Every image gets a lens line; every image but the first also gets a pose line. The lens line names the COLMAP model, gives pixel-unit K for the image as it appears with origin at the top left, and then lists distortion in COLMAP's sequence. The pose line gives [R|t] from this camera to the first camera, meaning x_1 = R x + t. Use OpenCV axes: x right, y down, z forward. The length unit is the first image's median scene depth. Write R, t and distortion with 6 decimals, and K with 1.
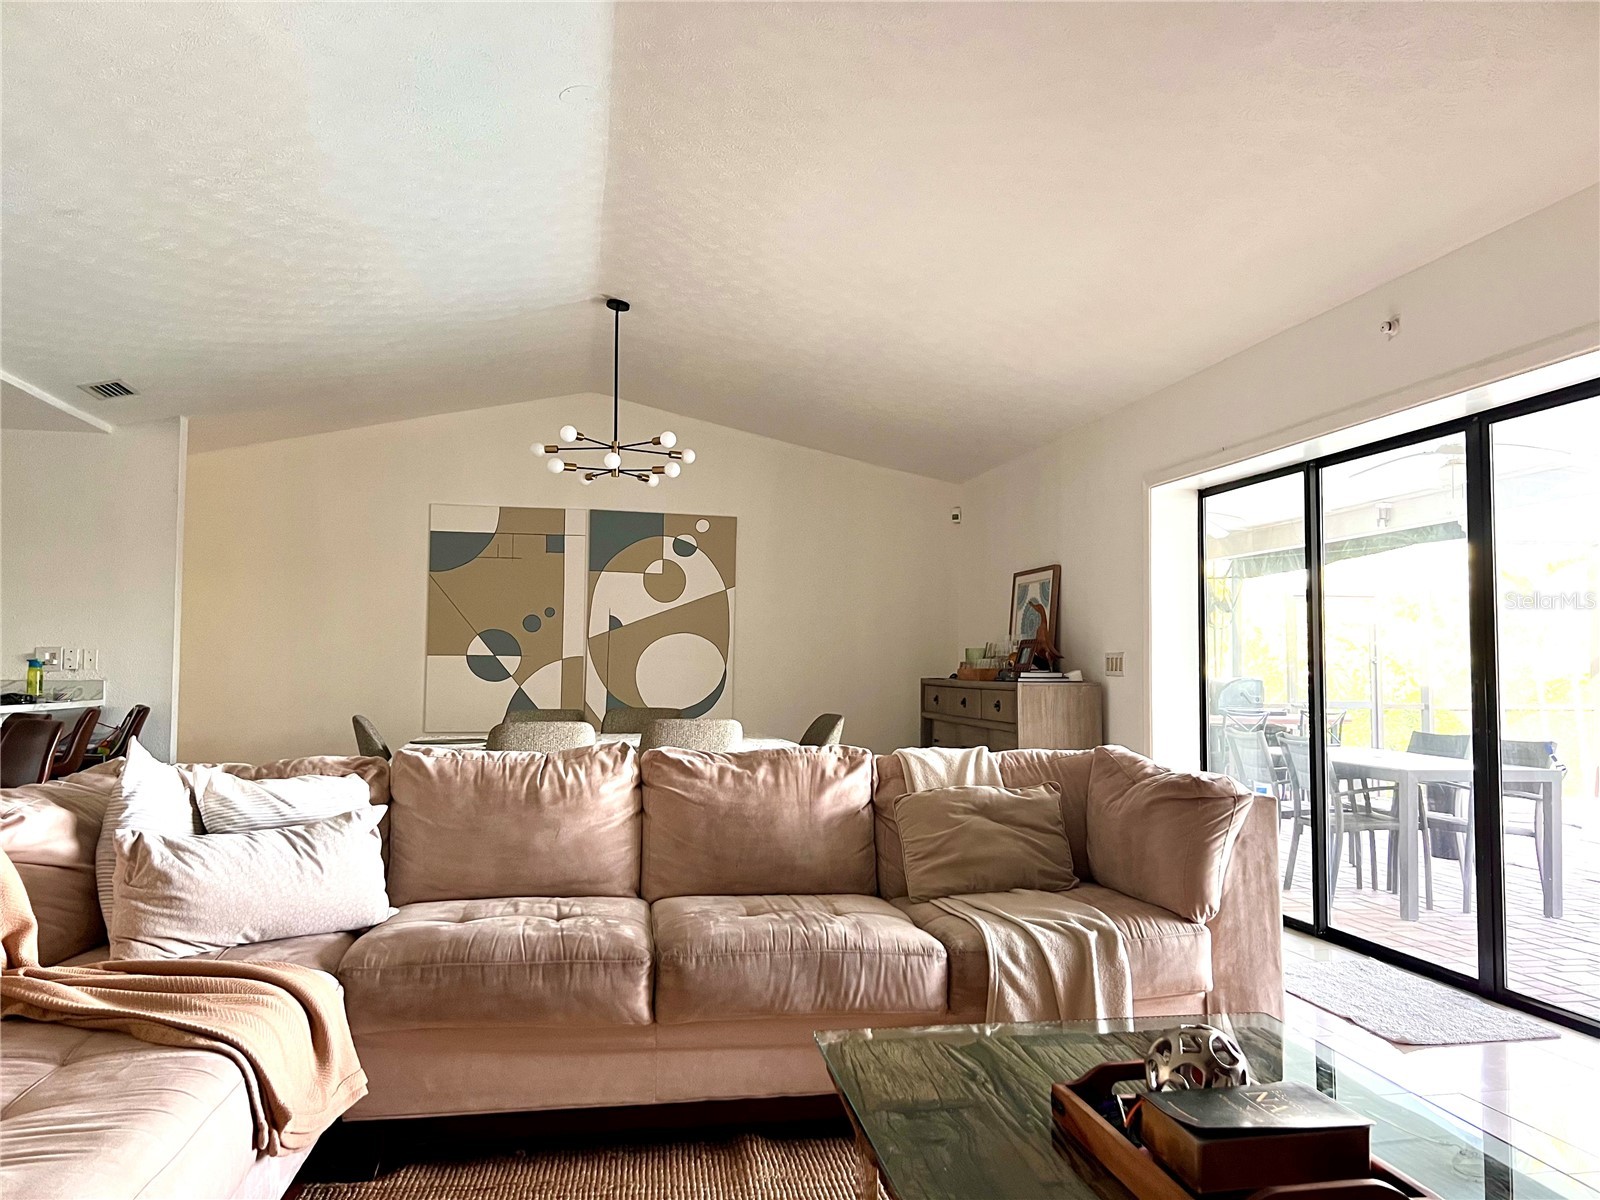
lens RADIAL K [[1193.6, 0, 800.0], [0, 1193.6, 600.0], [0, 0, 1]] dist [0.097307, -0.154686]
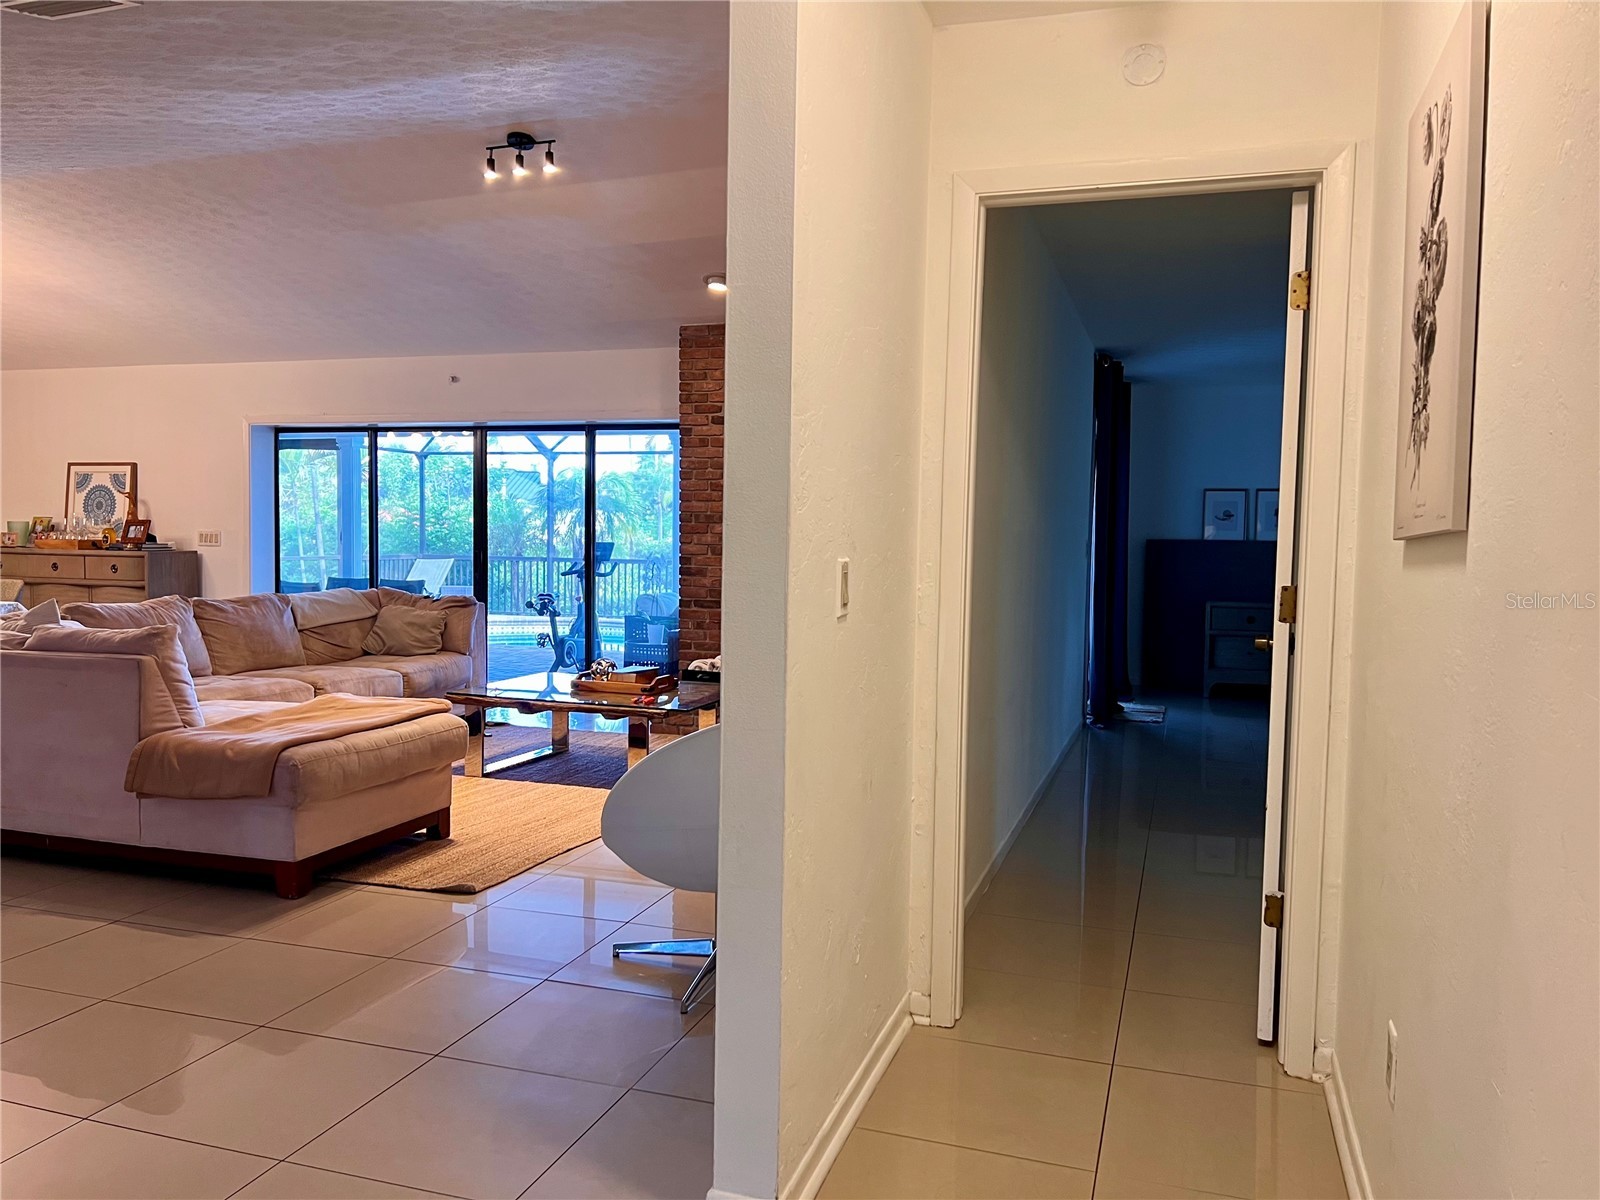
lens RADIAL K [[1193.6, 0, 800.0], [0, 1193.6, 600.0], [0, 0, 1]] dist [0.097307, -0.154686]
pose [[0.481041, -0.045391, 0.875522, -0.619880], [-0.064257, 0.994147, 0.086846, -0.041881], [-0.874340, -0.098035, 0.475309, -0.307853]]
